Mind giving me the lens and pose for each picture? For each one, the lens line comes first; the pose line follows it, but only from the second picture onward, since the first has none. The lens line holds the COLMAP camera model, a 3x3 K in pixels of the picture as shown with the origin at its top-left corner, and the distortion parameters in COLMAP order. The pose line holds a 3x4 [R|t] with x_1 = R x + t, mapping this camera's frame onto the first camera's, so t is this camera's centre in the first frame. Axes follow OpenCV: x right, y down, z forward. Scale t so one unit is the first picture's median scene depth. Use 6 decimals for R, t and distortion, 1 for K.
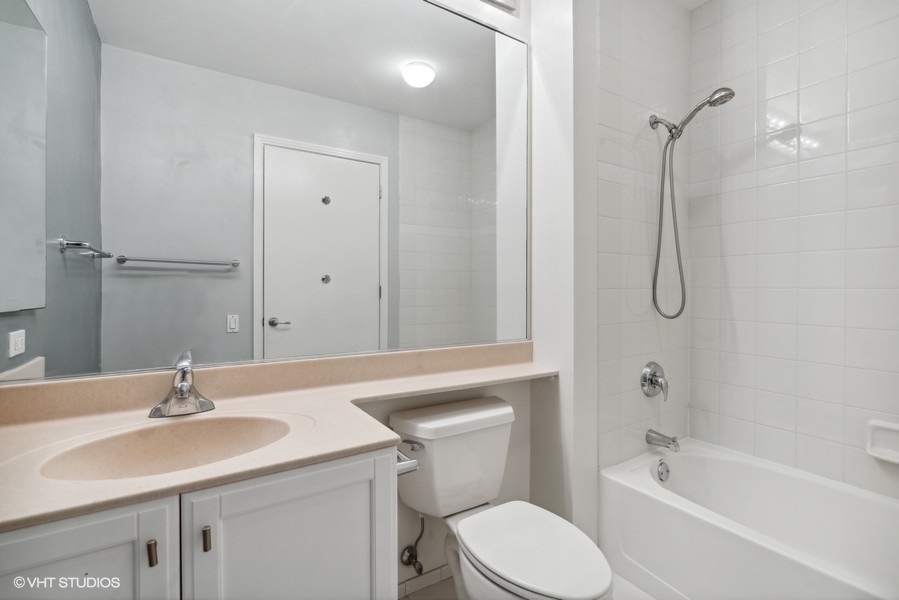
lens RADIAL K [[416.6, 0, 449.8], [0, 416.6, 295.6], [0, 0, 1]] dist [-0.002924, 0.001646]
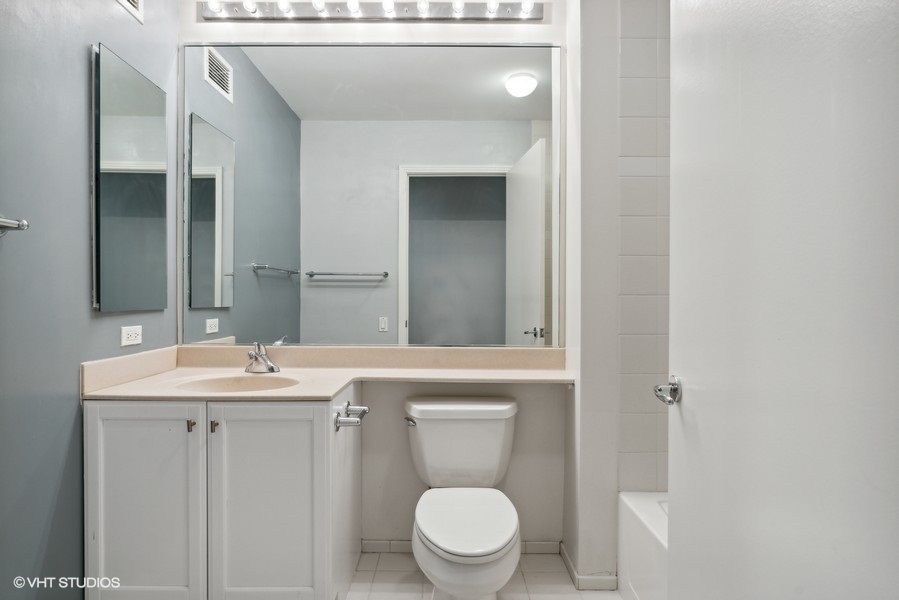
lens RADIAL K [[474.4, 0, 446.8], [0, 474.4, 307.5], [0, 0, 1]] dist [0.001775, 0.000177]
pose [[0.837042, 0.013721, -0.546966, 0.805043], [-0.010611, 0.999905, 0.008845, 0.007436], [0.547035, -0.001599, 0.837108, -0.122382]]
